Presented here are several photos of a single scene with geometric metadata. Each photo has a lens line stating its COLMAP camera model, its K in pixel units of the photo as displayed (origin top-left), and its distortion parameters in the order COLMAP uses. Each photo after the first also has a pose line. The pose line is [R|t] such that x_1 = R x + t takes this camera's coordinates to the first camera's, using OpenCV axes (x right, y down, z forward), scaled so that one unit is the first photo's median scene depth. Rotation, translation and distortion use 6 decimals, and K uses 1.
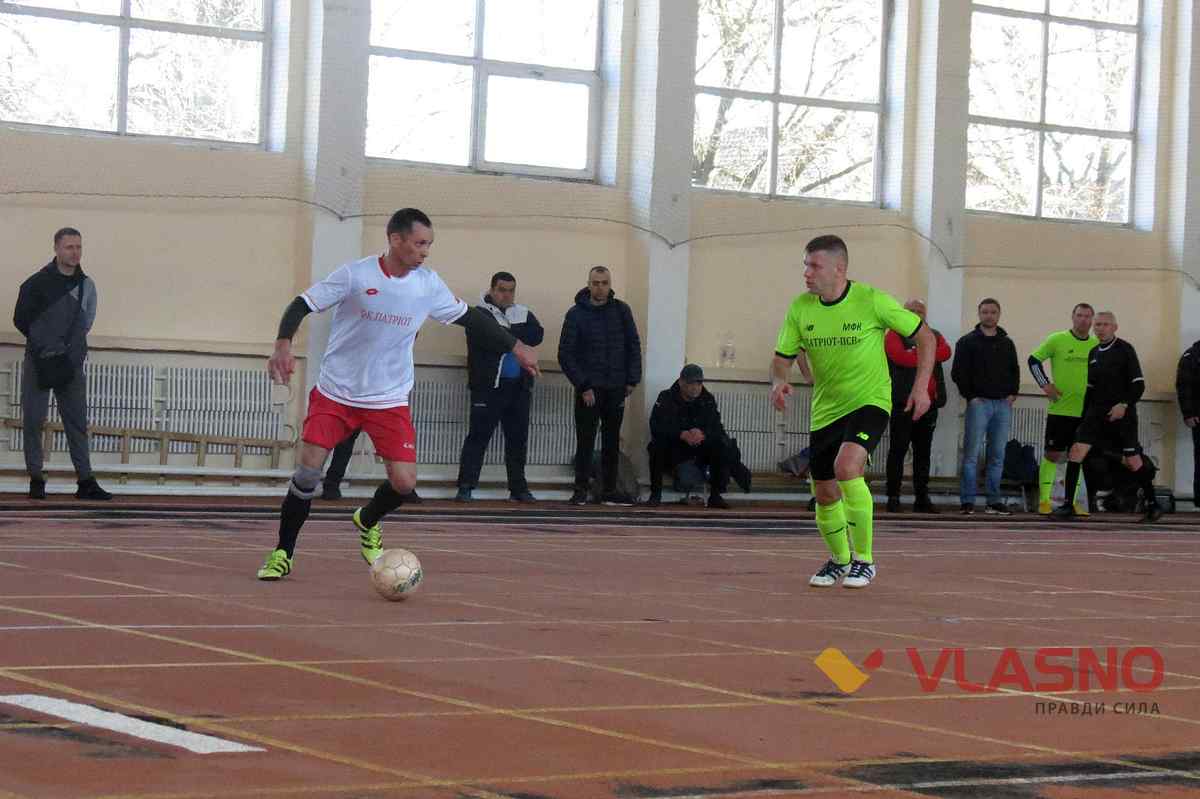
lens RADIAL K [[3304.3, 0, 598.4], [0, 3304.3, 405.6], [0, 0, 1]] dist [-0.028332, 0.000000]
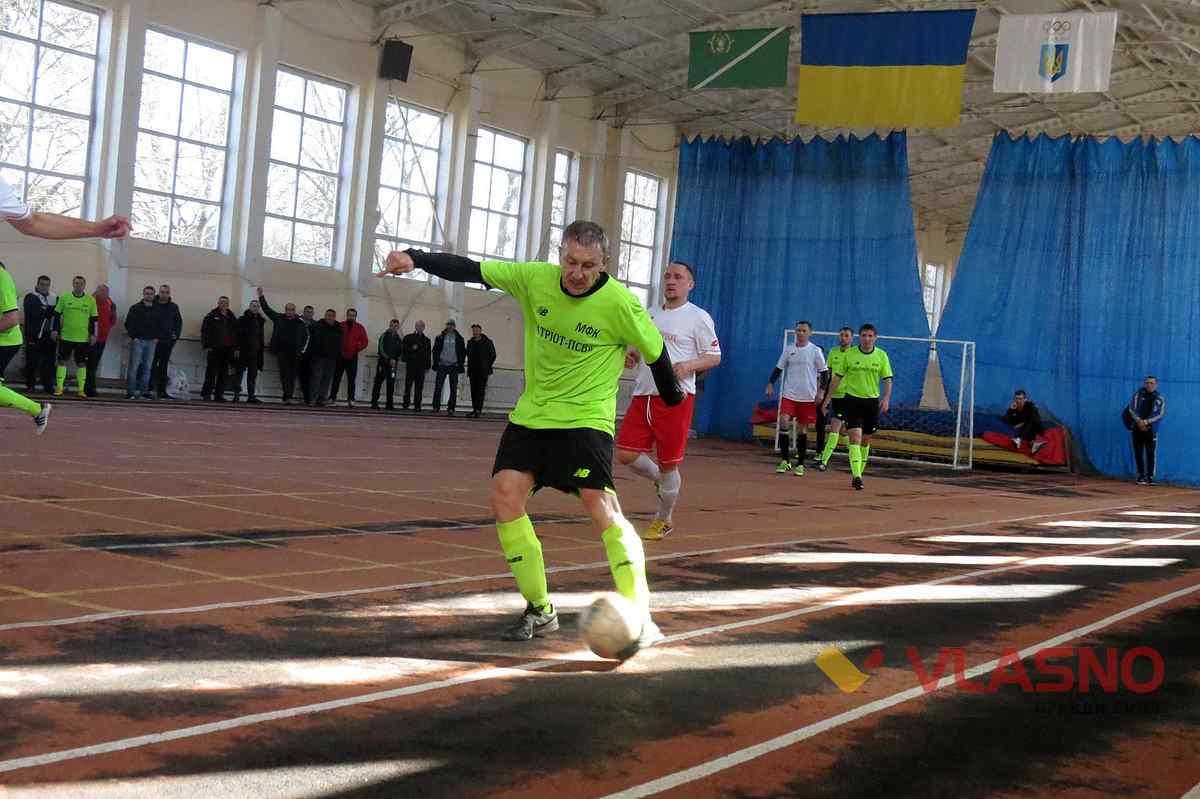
lens RADIAL K [[1709.3, 0, 586.1], [0, 1709.3, 428.2], [0, 0, 1]] dist [-0.058250, 0.000000]
pose [[0.929481, 0.031322, 0.367538, -0.098650], [-0.048612, 0.998099, 0.037877, -0.003621], [-0.365653, -0.053073, 0.929237, -0.075096]]
